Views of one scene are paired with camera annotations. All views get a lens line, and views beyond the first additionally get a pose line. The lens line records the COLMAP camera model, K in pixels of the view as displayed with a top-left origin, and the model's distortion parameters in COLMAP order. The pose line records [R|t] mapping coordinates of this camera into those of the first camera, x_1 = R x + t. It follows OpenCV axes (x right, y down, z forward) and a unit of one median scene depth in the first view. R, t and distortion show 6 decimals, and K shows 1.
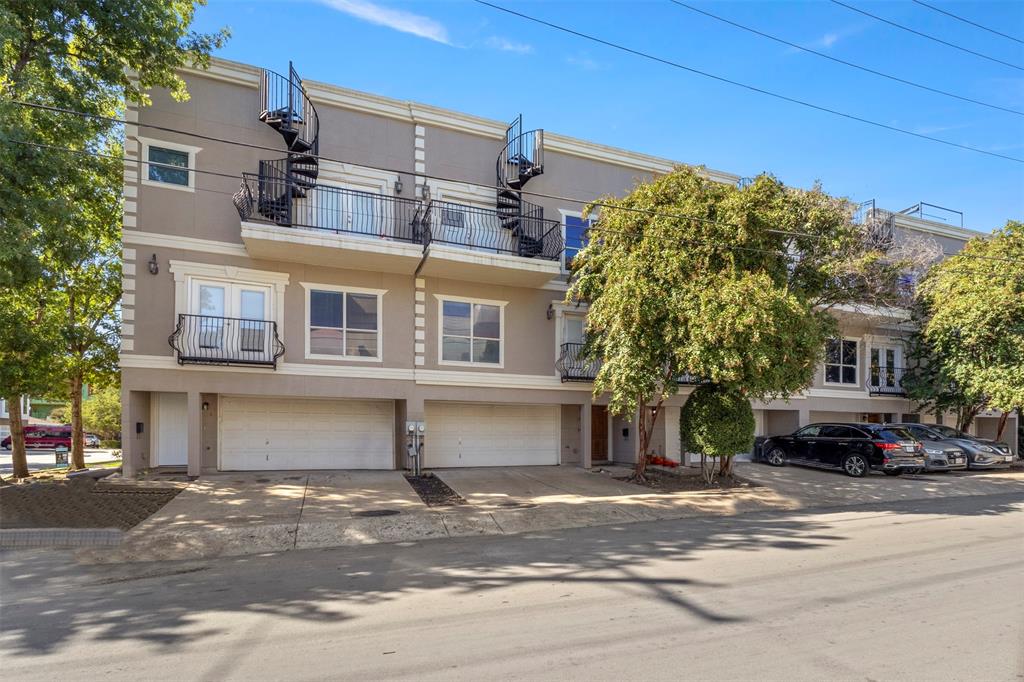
lens RADIAL K [[471.3, 0, 512.0], [0, 471.3, 341.0], [0, 0, 1]] dist [0.000215, 0.000815]
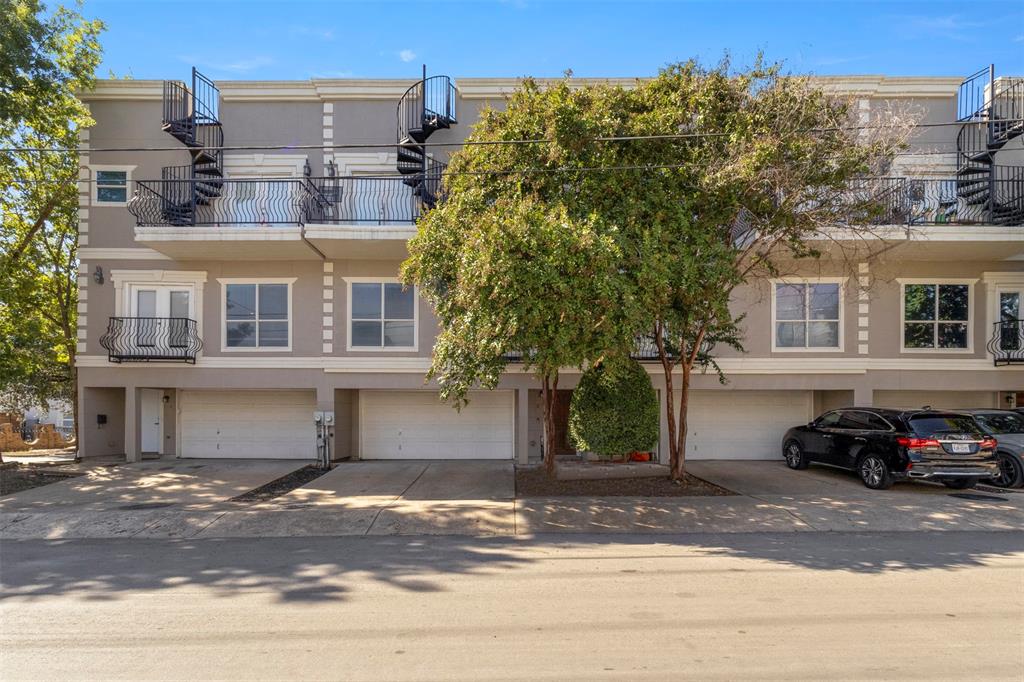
lens RADIAL K [[482.3, 0, 513.2], [0, 482.3, 335.9], [0, 0, 1]] dist [0.001328, 0.000309]
pose [[0.943565, -0.060435, -0.325626, 0.505204], [0.066642, 0.997745, 0.007932, 0.036400], [0.324412, -0.029185, 0.945465, 0.206495]]
